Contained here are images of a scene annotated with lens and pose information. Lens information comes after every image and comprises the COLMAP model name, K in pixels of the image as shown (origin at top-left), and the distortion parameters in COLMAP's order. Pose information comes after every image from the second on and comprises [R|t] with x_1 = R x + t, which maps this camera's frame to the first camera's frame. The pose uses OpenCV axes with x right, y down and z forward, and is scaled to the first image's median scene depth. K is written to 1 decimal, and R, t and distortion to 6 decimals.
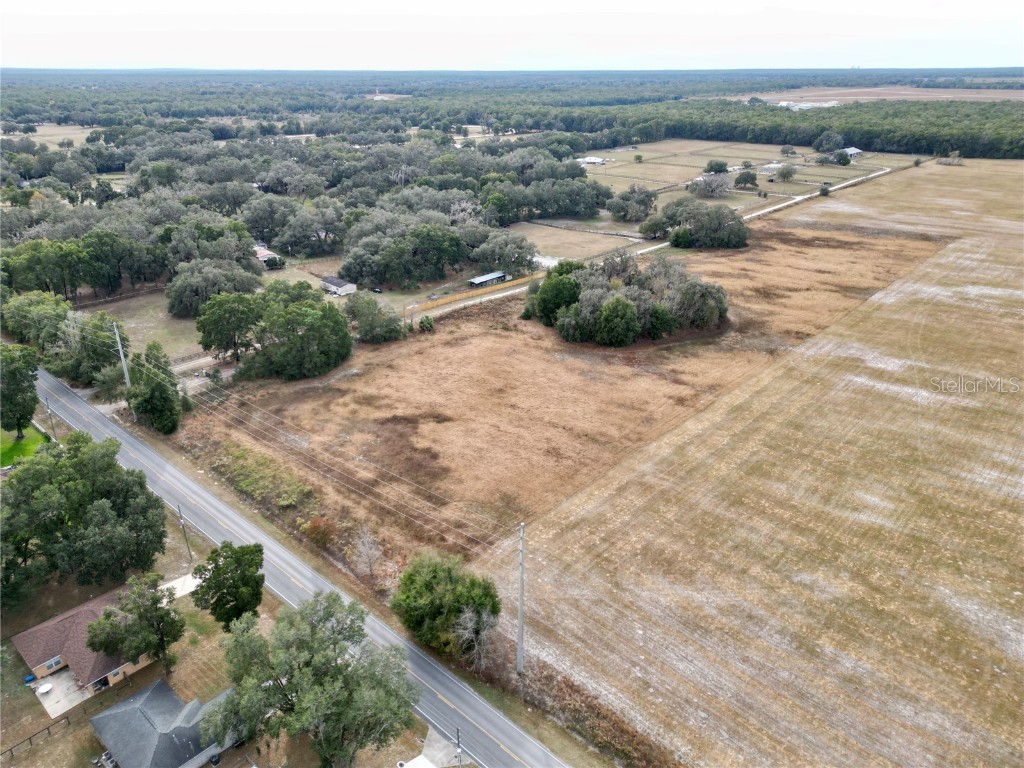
lens RADIAL K [[712.5, 0, 512.0], [0, 712.5, 384.0], [0, 0, 1]] dist [0.078466, -0.076883]
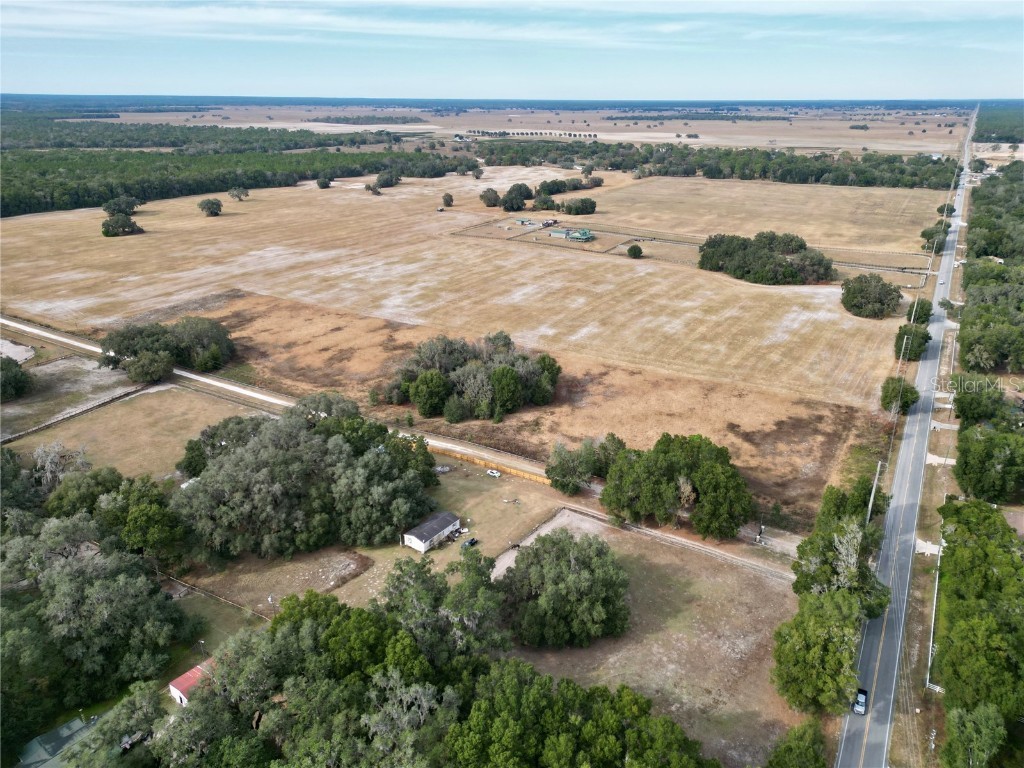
lens RADIAL K [[712.5, 0, 512.0], [0, 712.5, 384.0], [0, 0, 1]] dist [0.078466, -0.076883]
pose [[-0.193057, -0.363885, 0.911217, -1.026422], [0.387936, 0.824711, 0.411531, -0.624928], [-0.901241, 0.432943, -0.018051, 1.079844]]
